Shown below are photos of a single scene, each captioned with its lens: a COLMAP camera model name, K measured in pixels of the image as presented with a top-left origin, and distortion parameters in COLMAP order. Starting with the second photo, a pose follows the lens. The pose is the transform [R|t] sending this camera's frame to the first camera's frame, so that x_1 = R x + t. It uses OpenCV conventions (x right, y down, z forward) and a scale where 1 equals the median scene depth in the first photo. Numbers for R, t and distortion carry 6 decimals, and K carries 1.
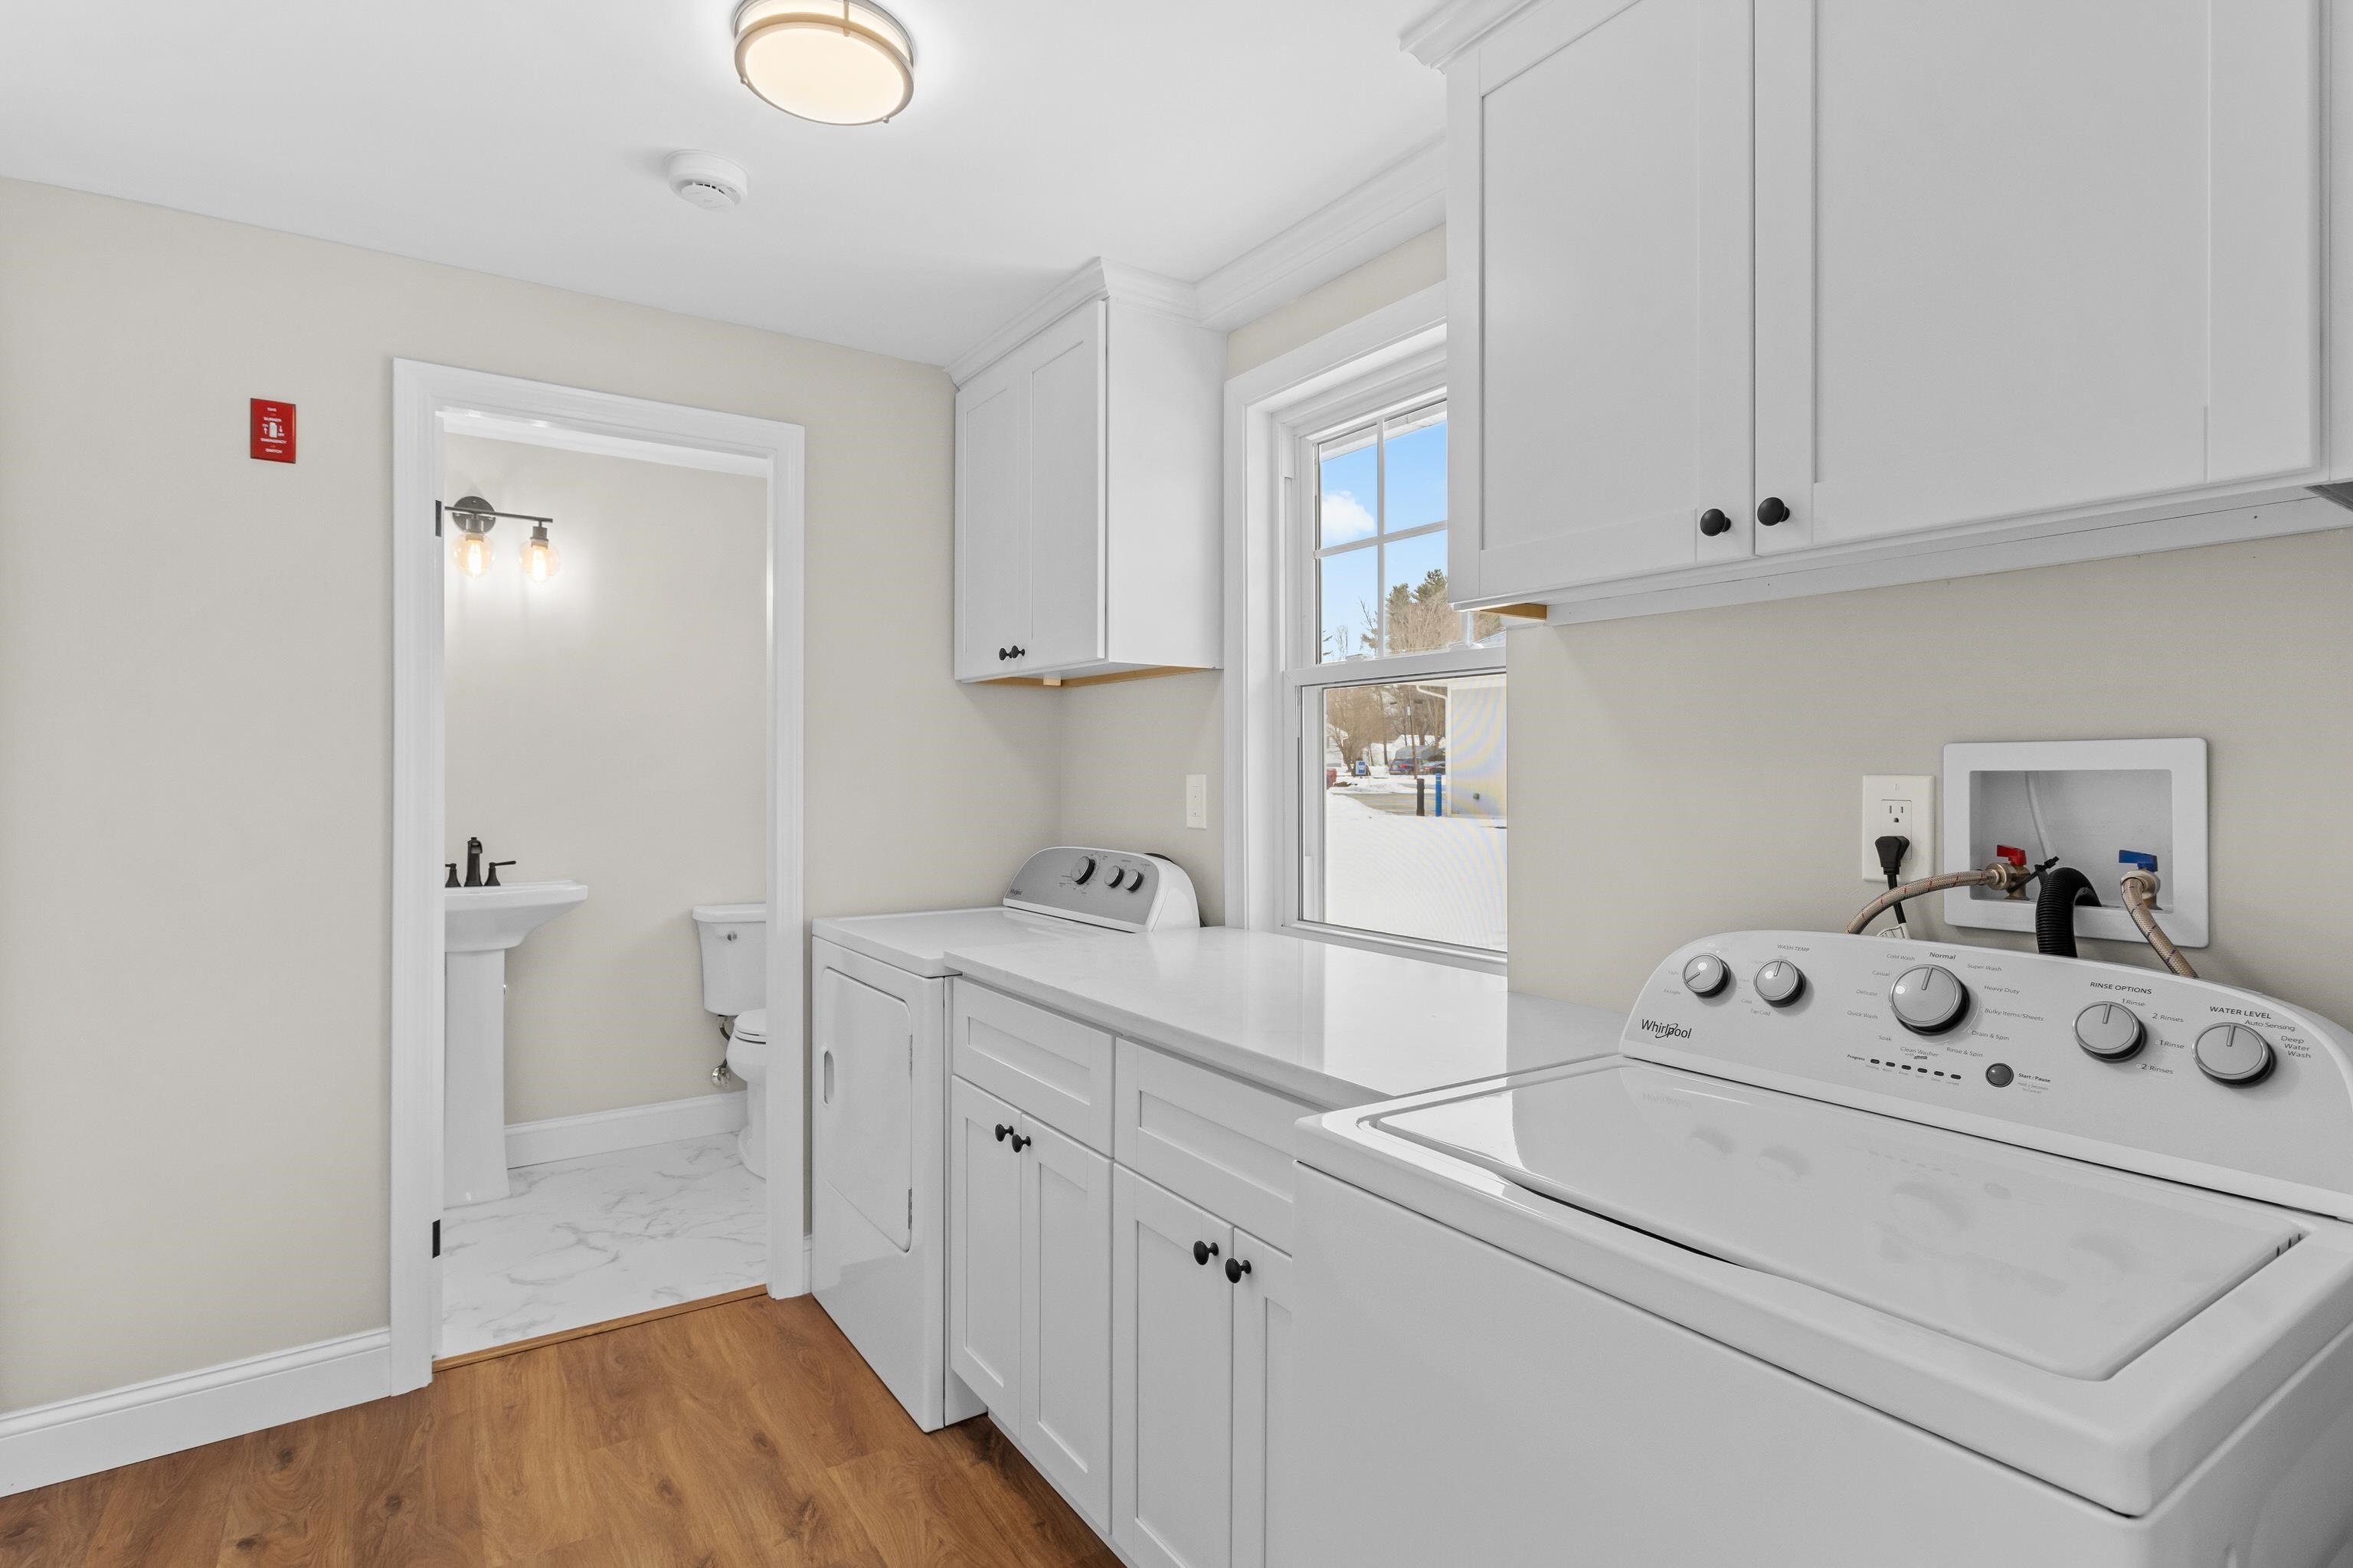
lens RADIAL K [[1200.4, 0, 1135.1], [0, 1200.4, 771.7], [0, 0, 1]] dist [-0.020018, 0.000099]
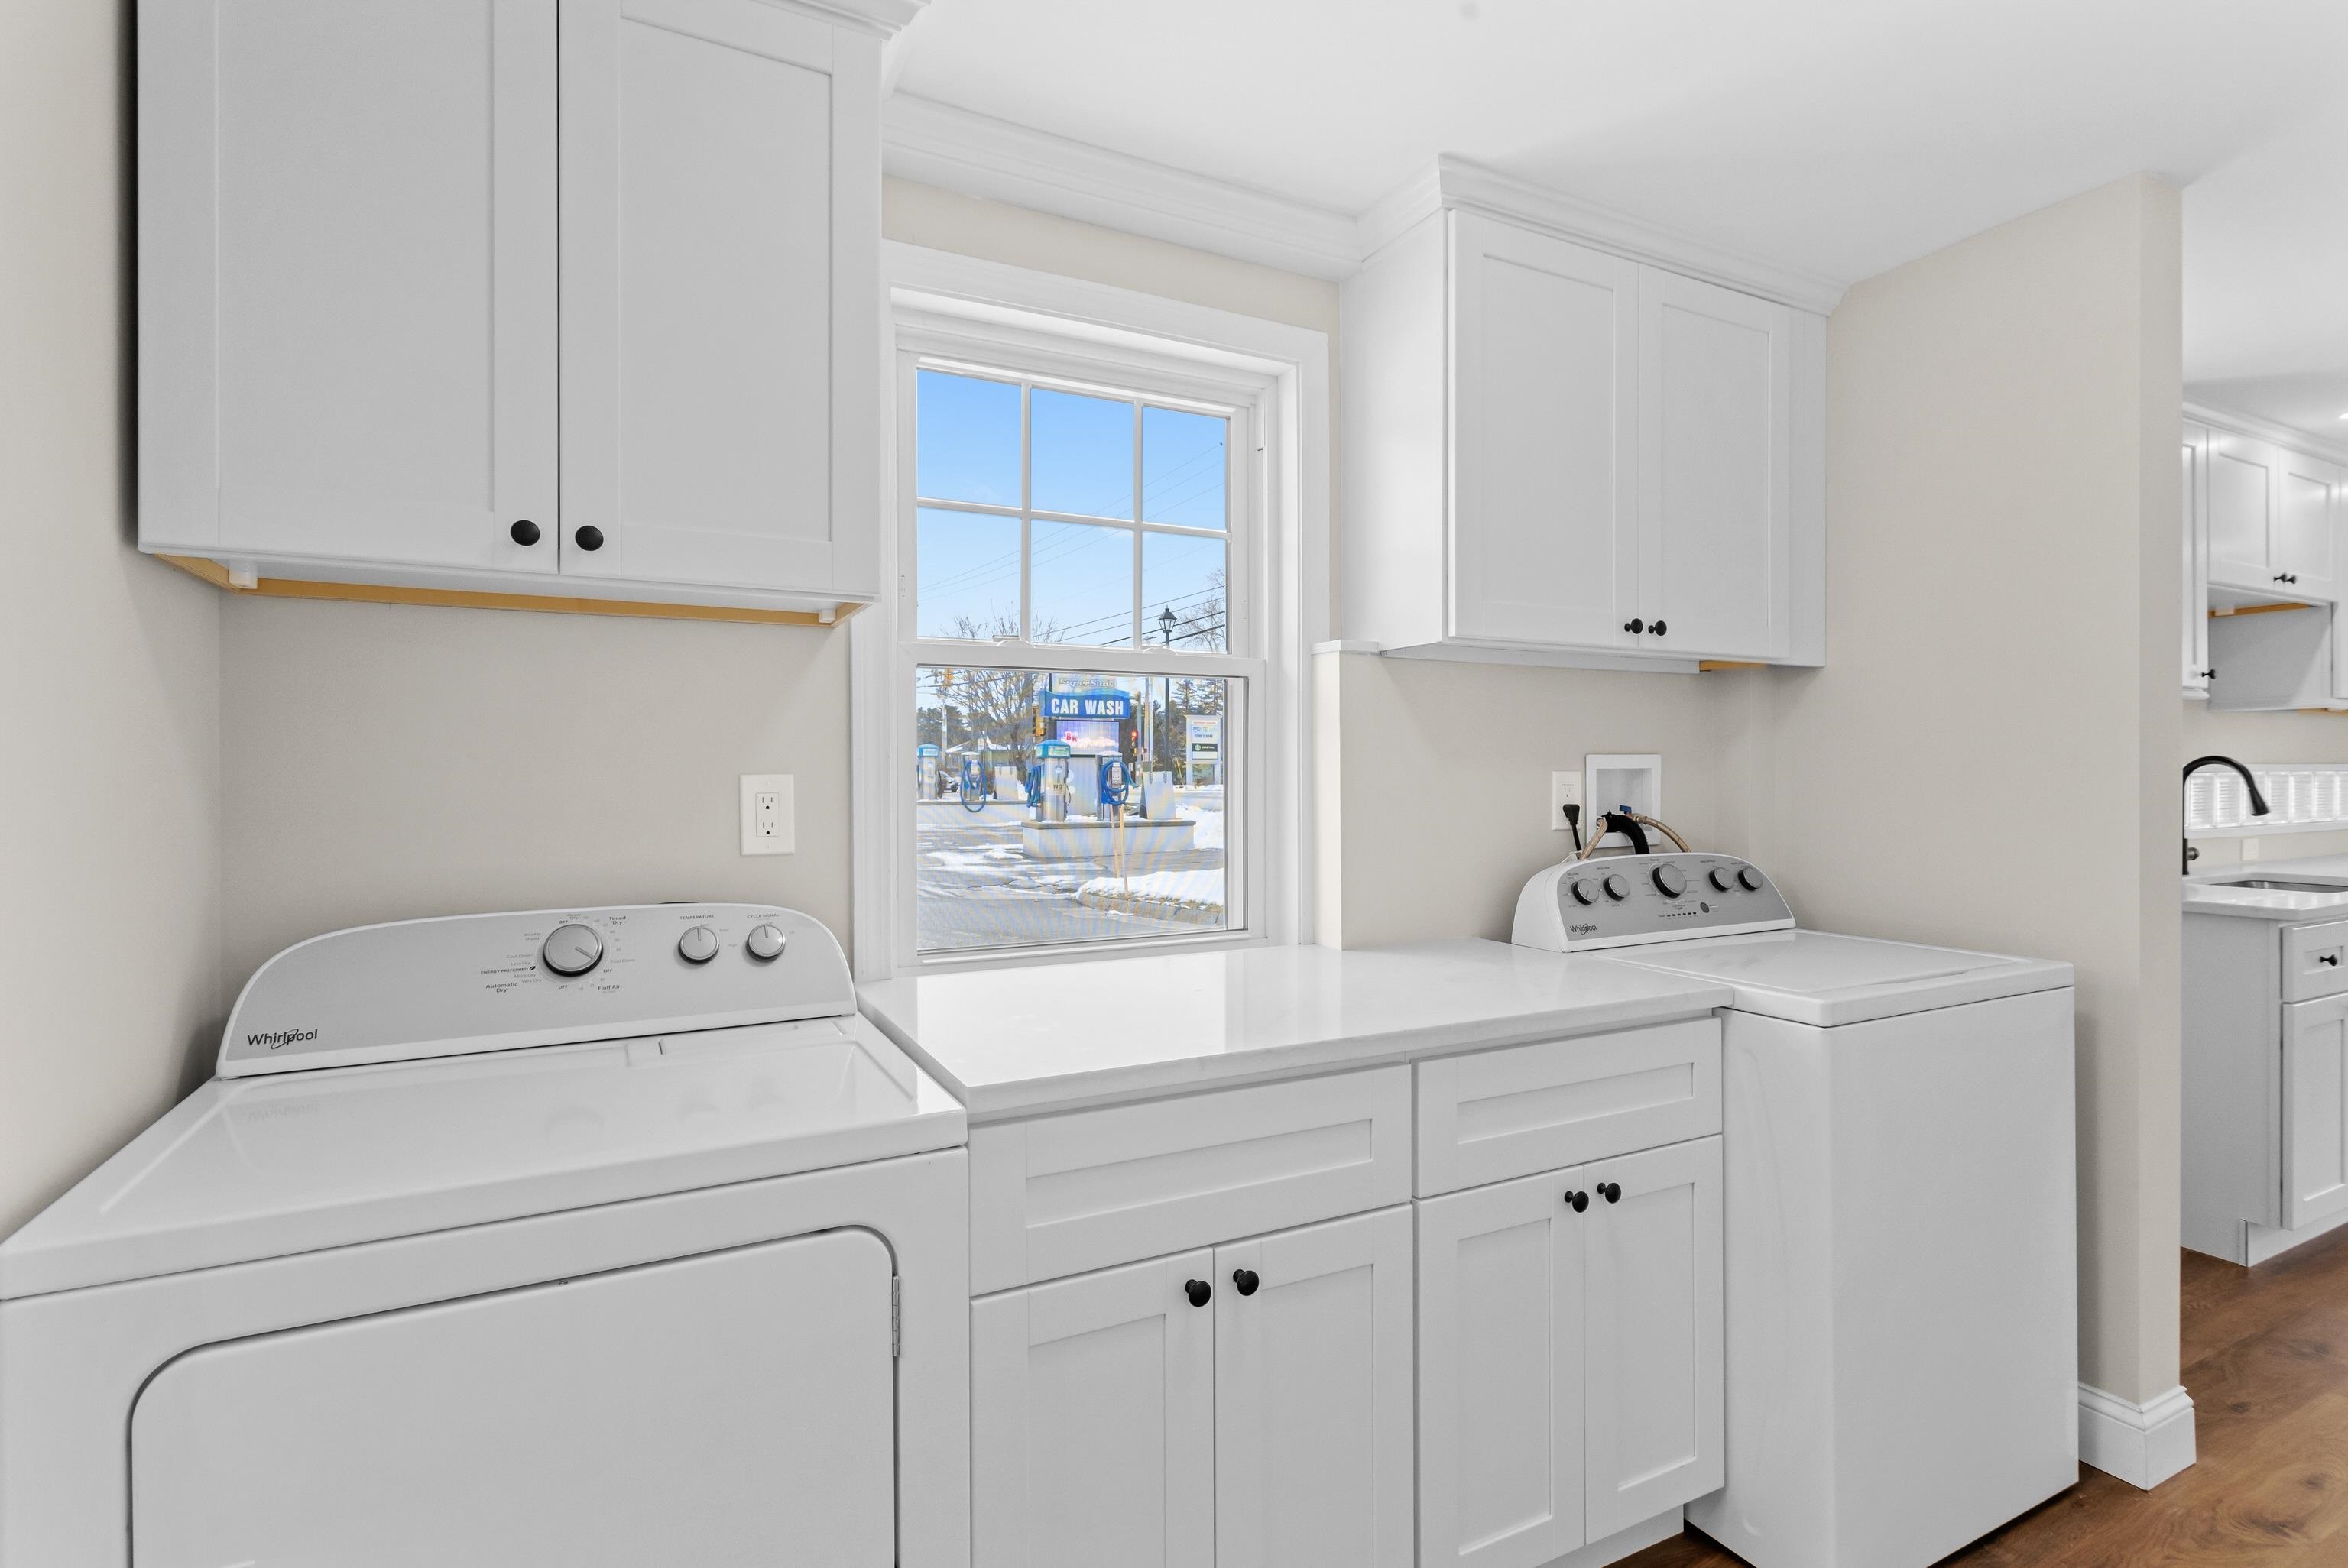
lens RADIAL K [[1110.1, 0, 1184.7], [0, 1110.1, 779.1], [0, 0, 1]] dist [-0.002749, 0.000200]
pose [[0.083994, -0.014026, 0.996368, -0.651747], [-0.000996, 0.999899, 0.014160, -0.005075], [-0.996466, -0.002182, 0.083972, 0.831239]]
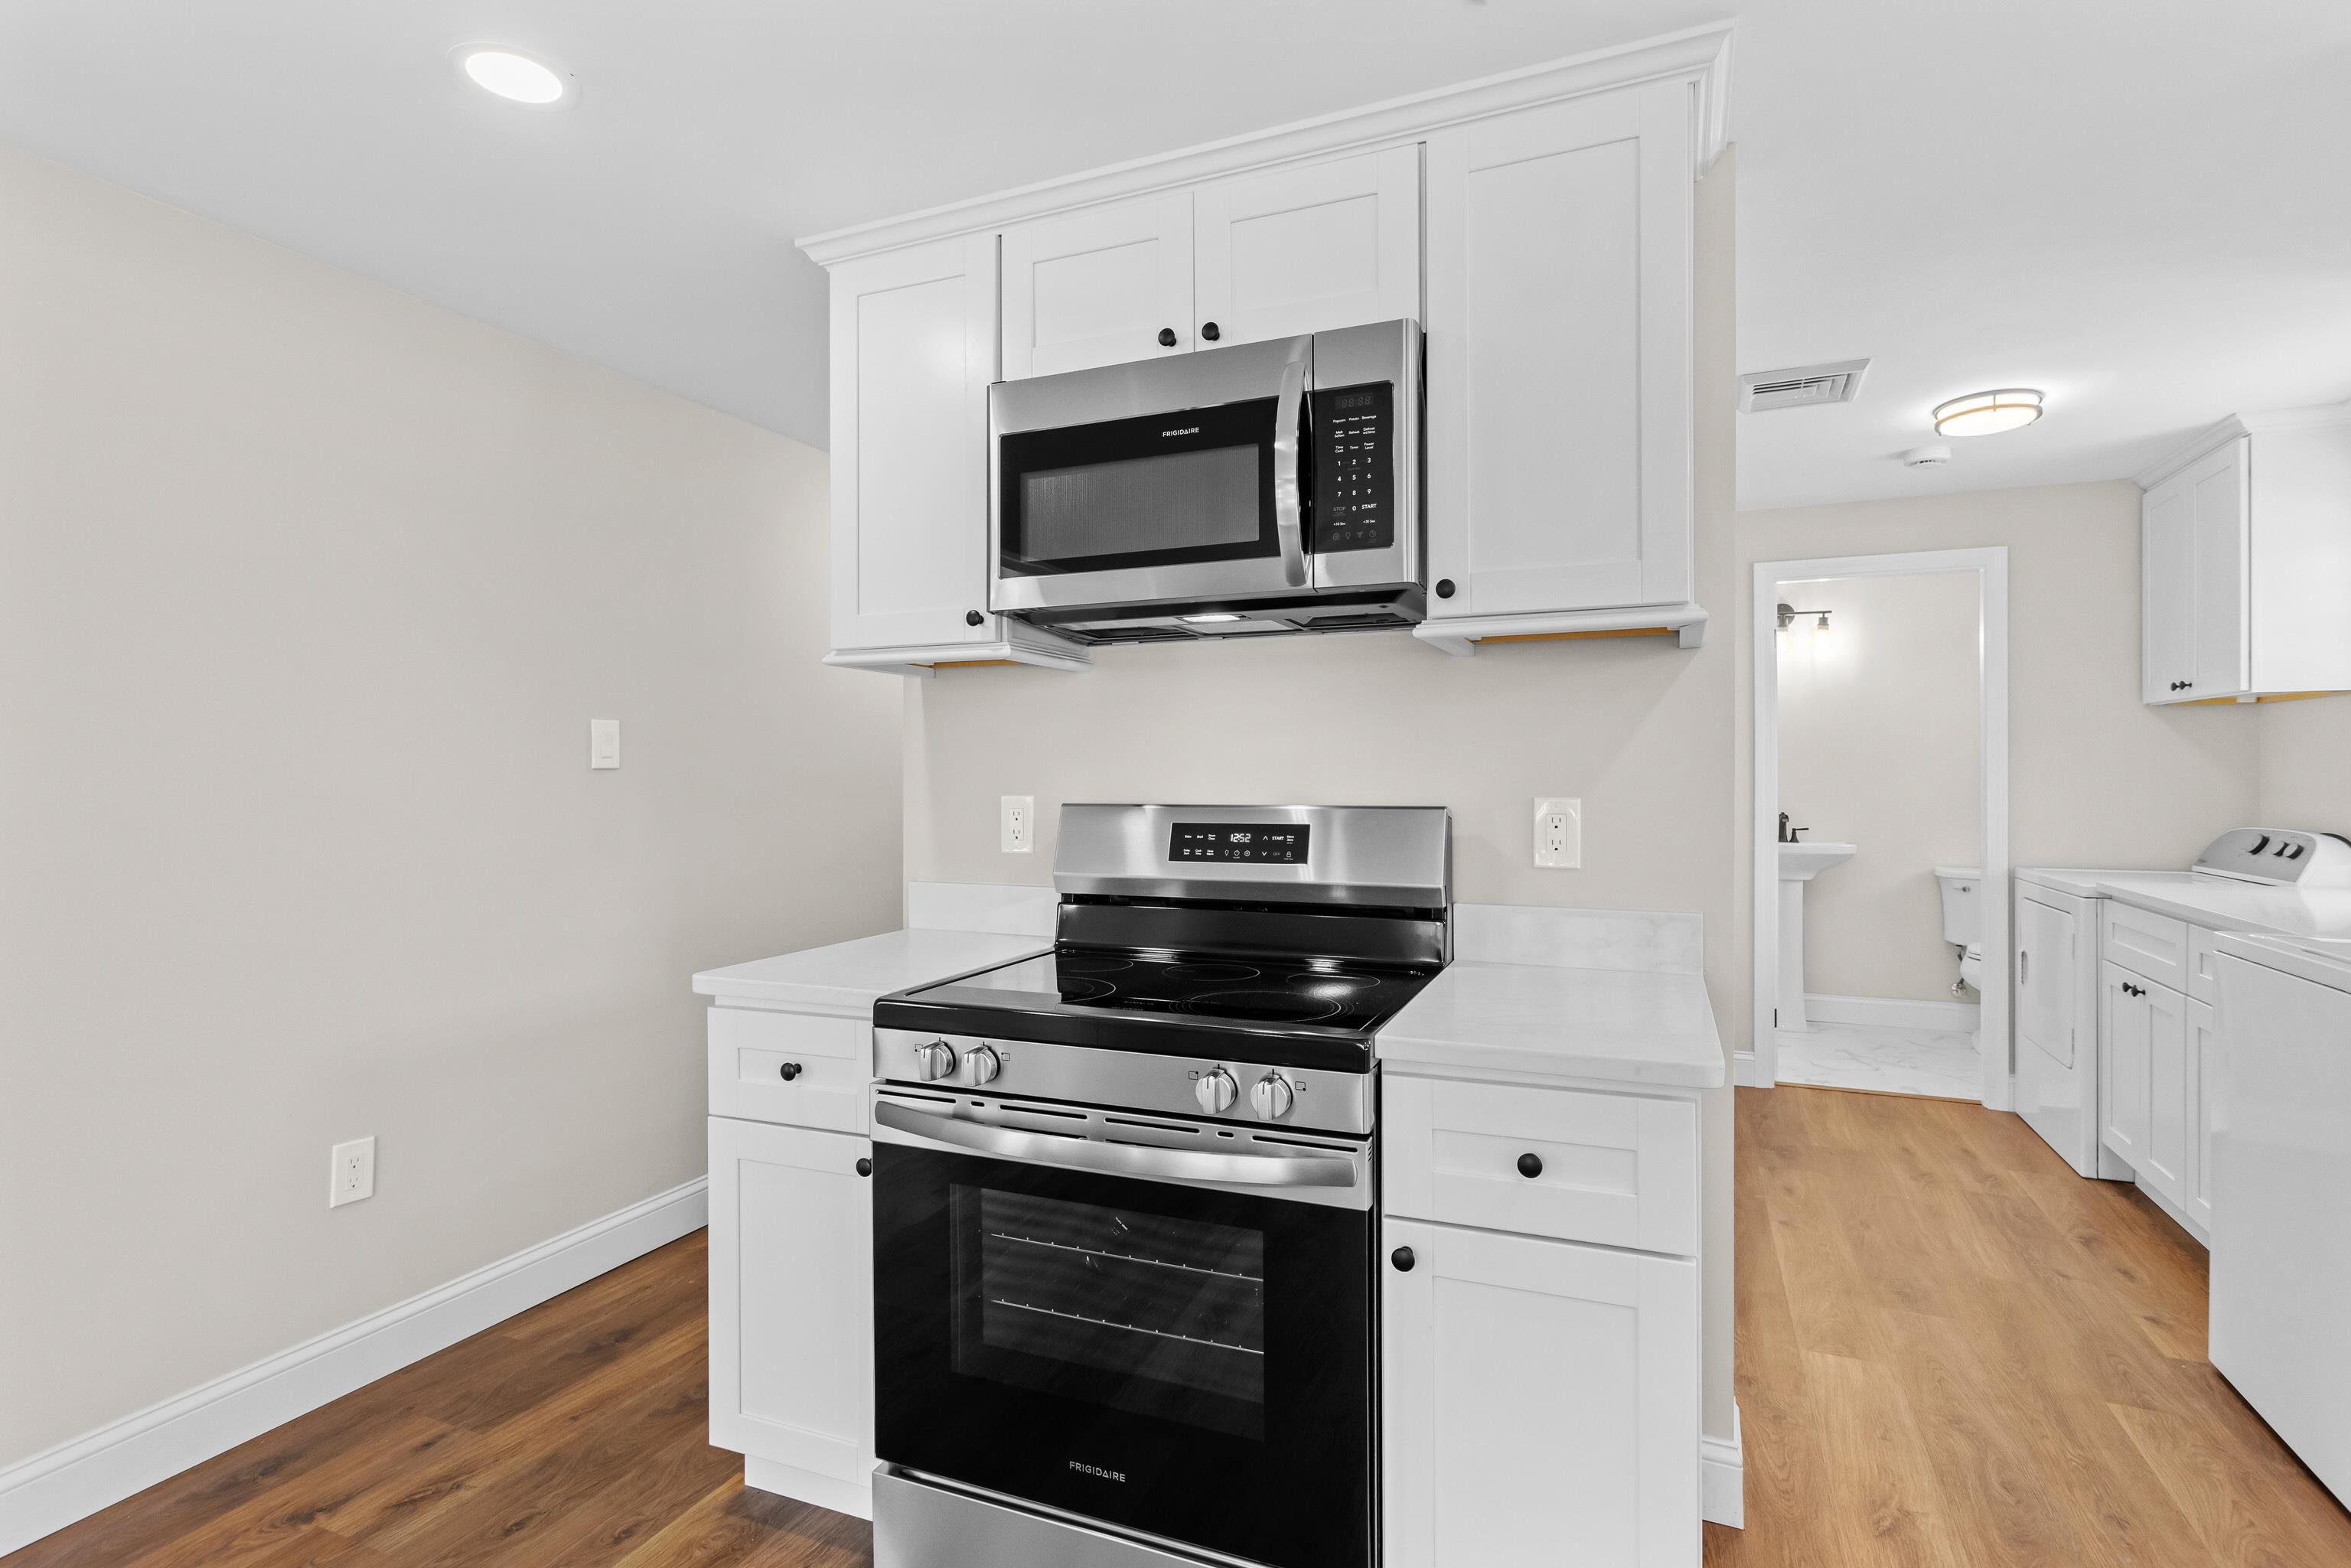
lens RADIAL K [[1151.0, 0, 1184.1], [0, 1151.0, 776.4], [0, 0, 1]] dist [0.000319, 0.000505]
pose [[0.582375, -0.002231, -0.812917, 0.348279], [0.006655, 0.999976, 0.002023, -0.003574], [0.812893, -0.006588, 0.582376, -0.813329]]
